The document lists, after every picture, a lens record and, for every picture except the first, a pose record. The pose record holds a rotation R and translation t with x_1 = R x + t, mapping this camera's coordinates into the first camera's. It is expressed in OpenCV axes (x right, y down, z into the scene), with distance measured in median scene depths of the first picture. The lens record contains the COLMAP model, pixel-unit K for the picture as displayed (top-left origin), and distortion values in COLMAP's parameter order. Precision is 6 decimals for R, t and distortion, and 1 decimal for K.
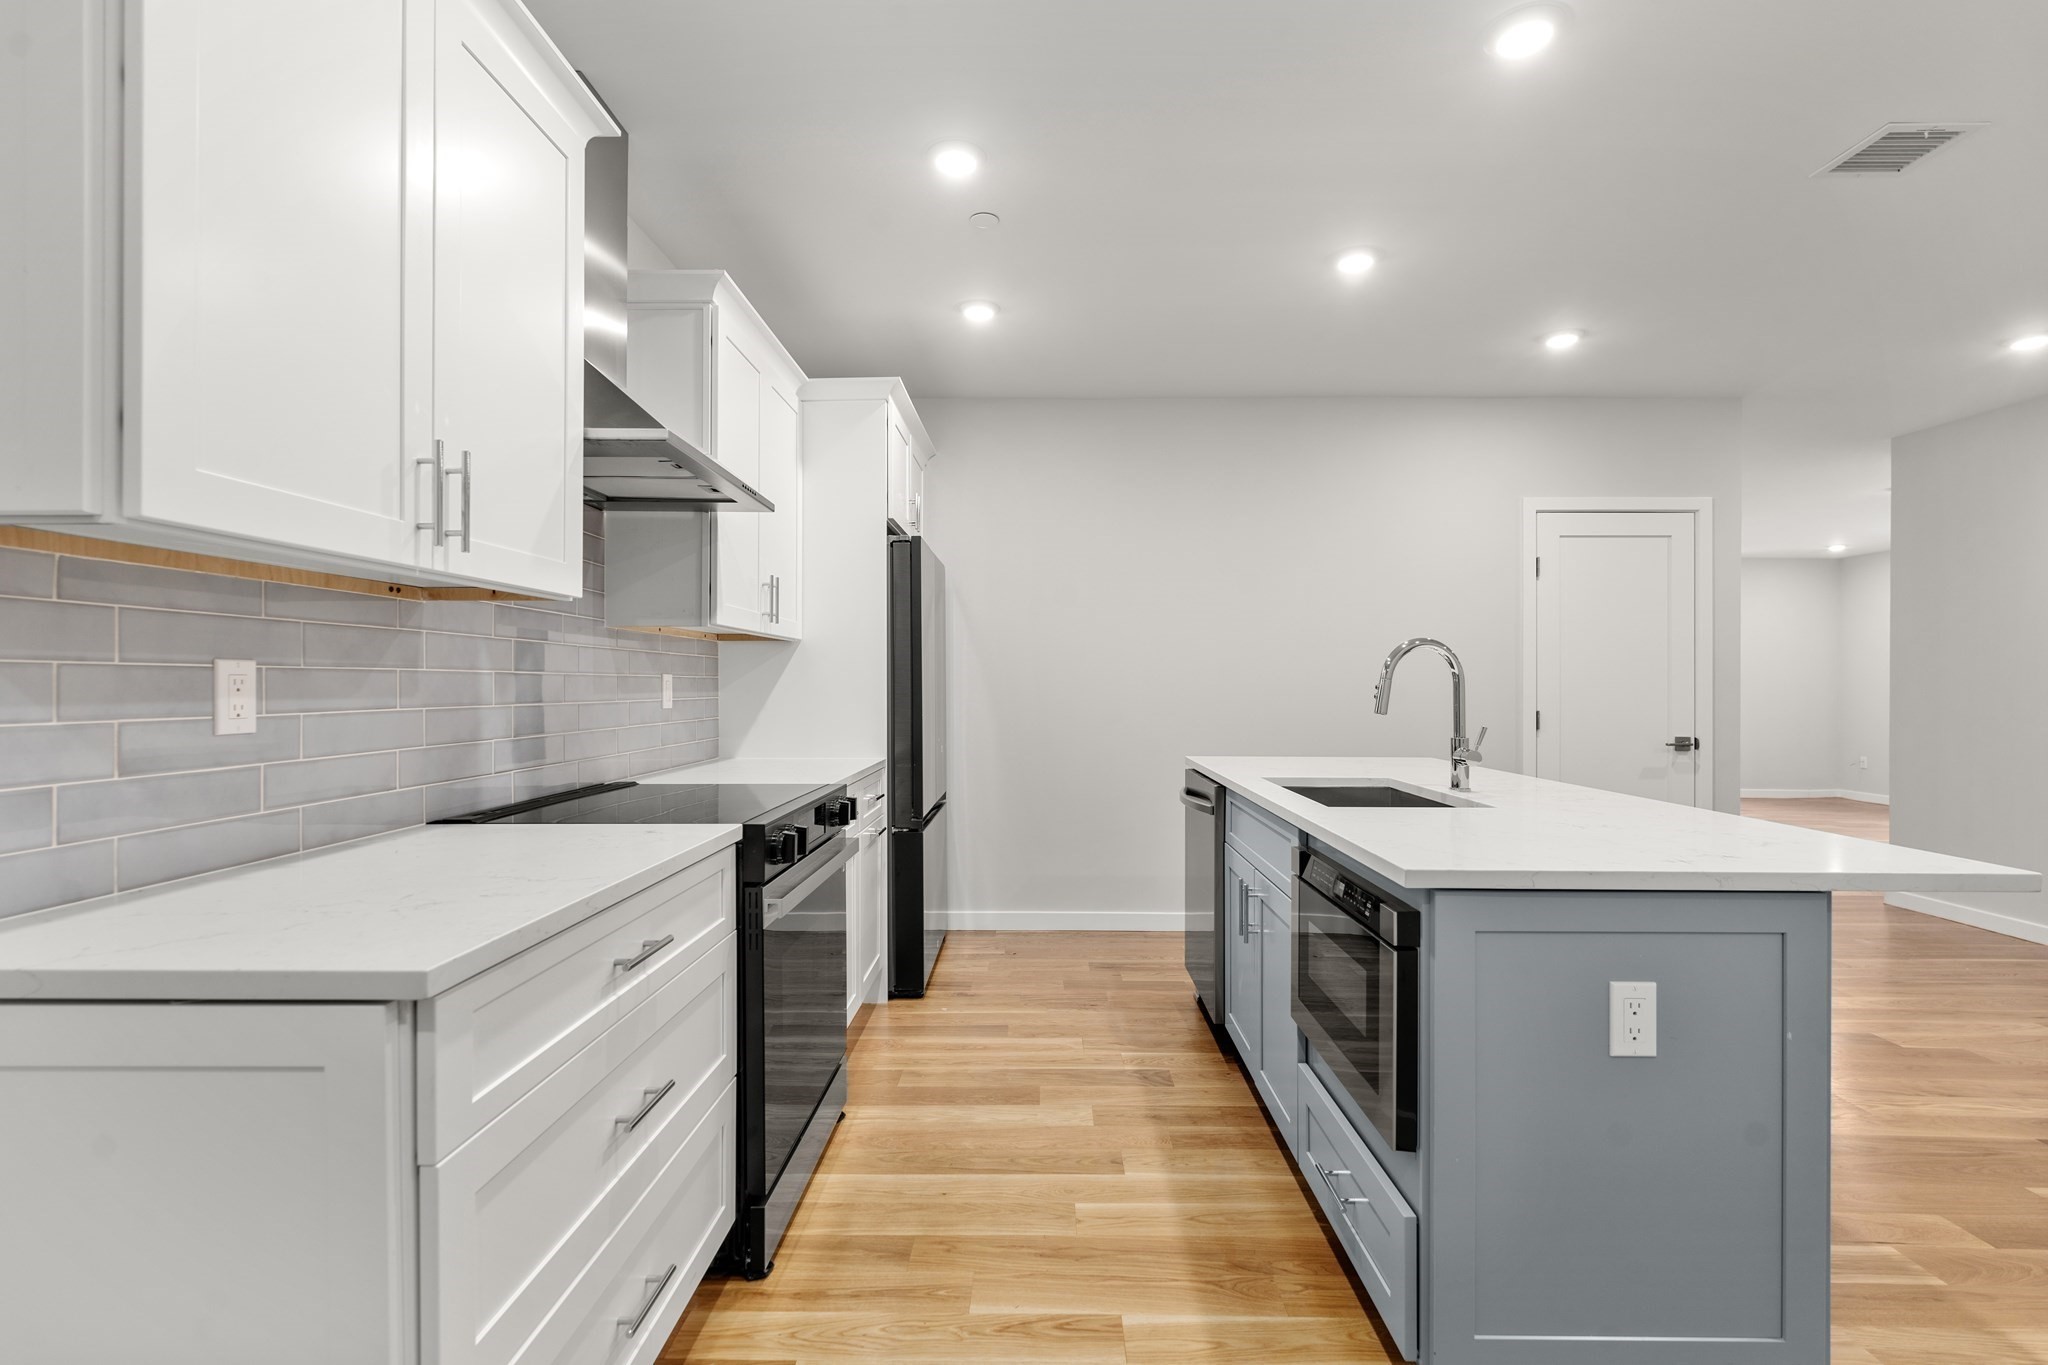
lens RADIAL K [[923.3, 0, 1026.0], [0, 923.3, 684.3], [0, 0, 1]] dist [-0.003483, 0.000107]
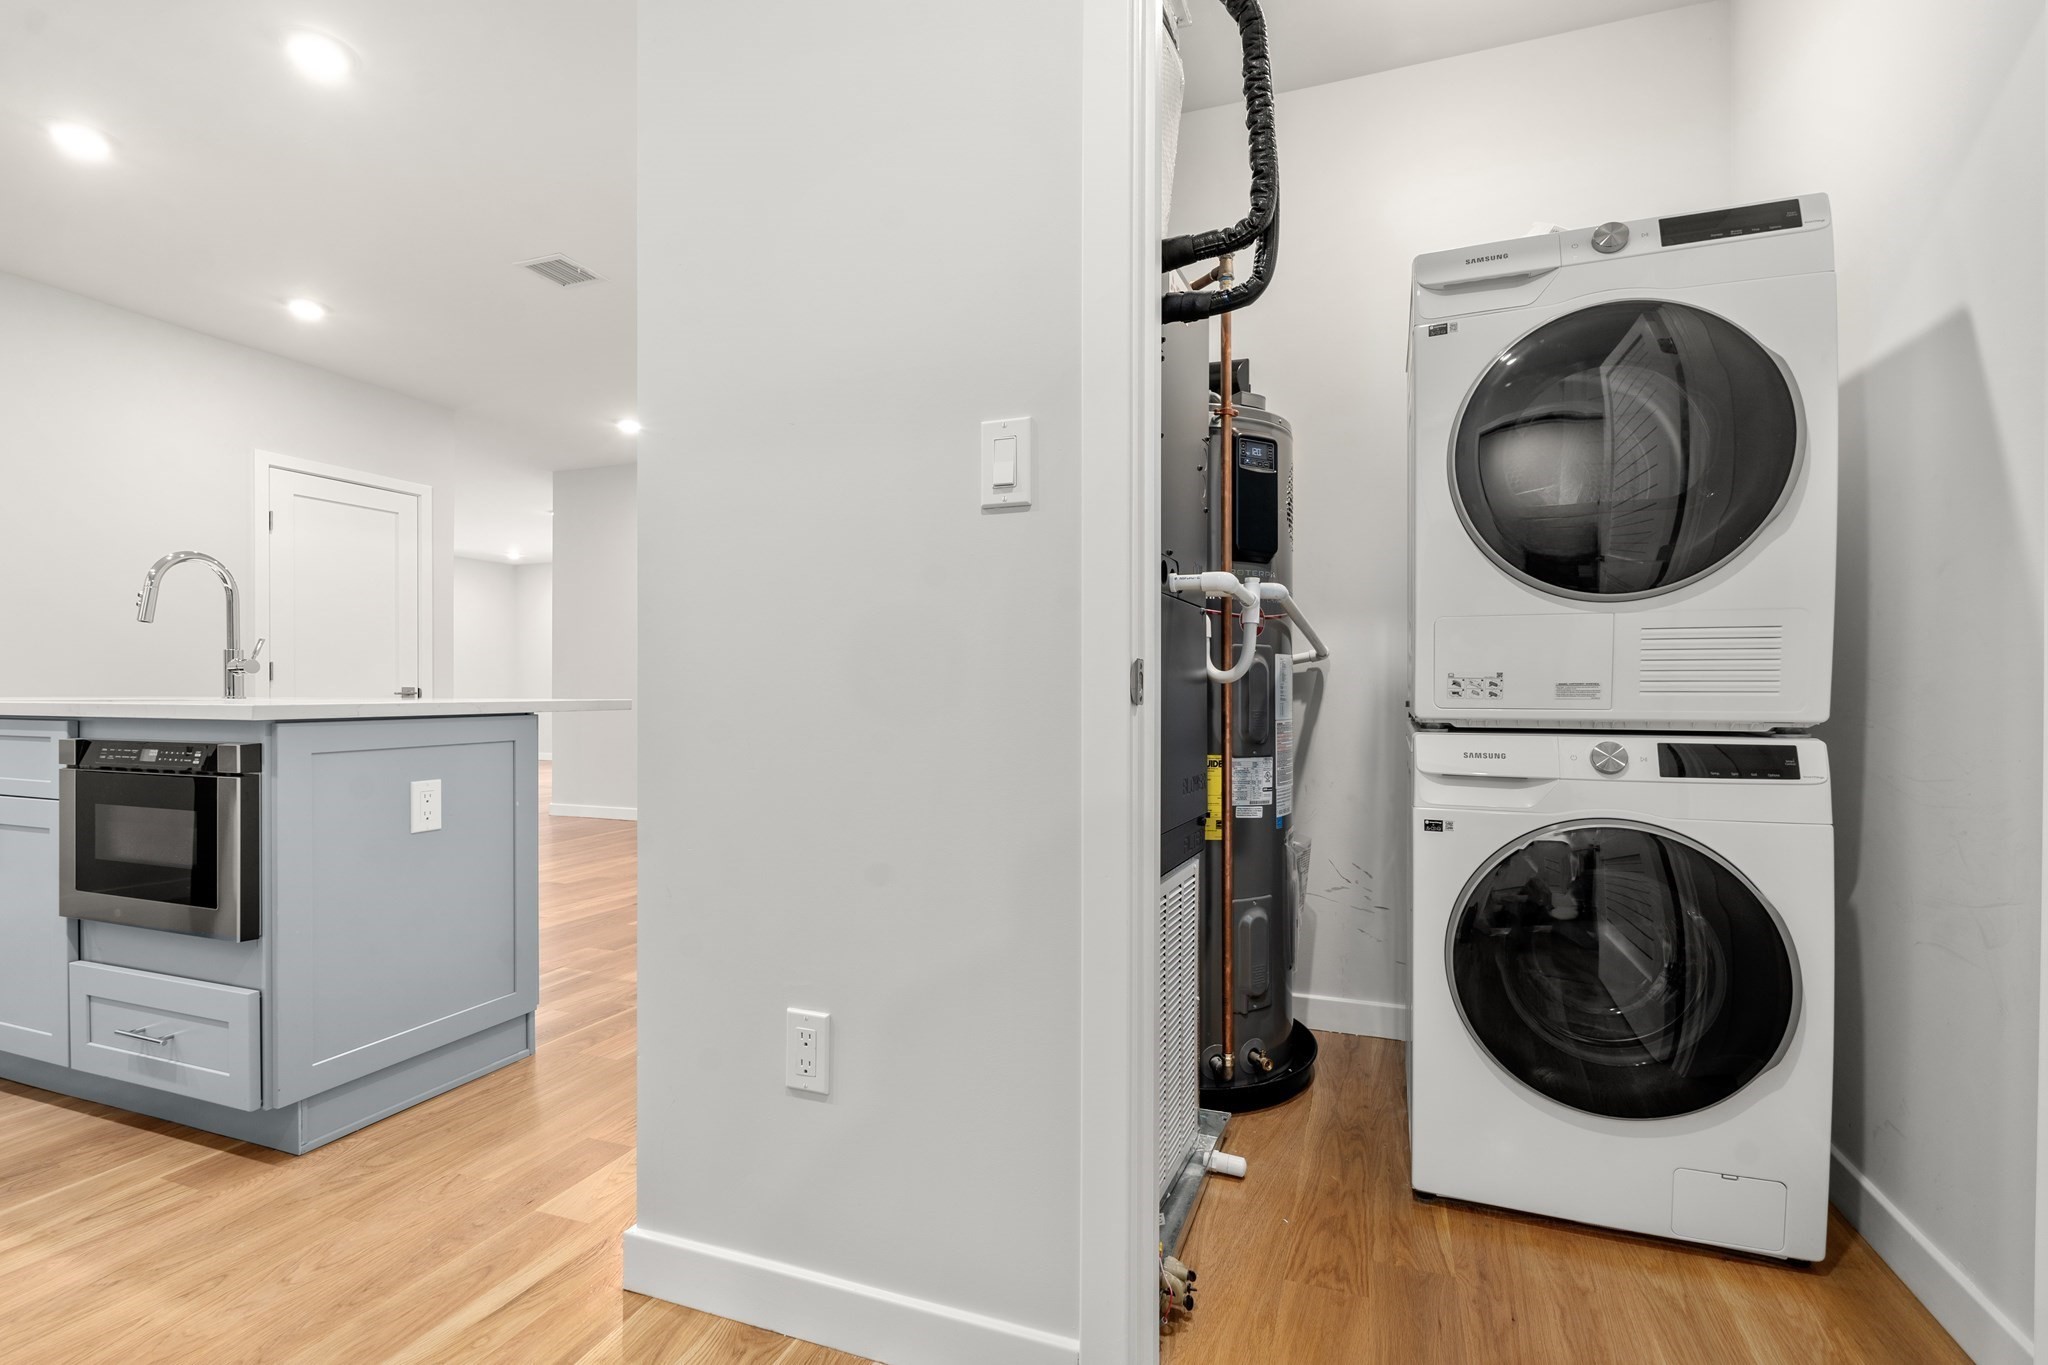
lens RADIAL K [[923.3, 0, 1026.0], [0, 923.3, 684.3], [0, 0, 1]] dist [-0.003483, 0.000107]
pose [[0.330078, -0.000977, 0.943953, -0.278594], [0.001774, 0.999998, 0.000415, 0.118023], [-0.943952, 0.001538, 0.330079, -0.260335]]
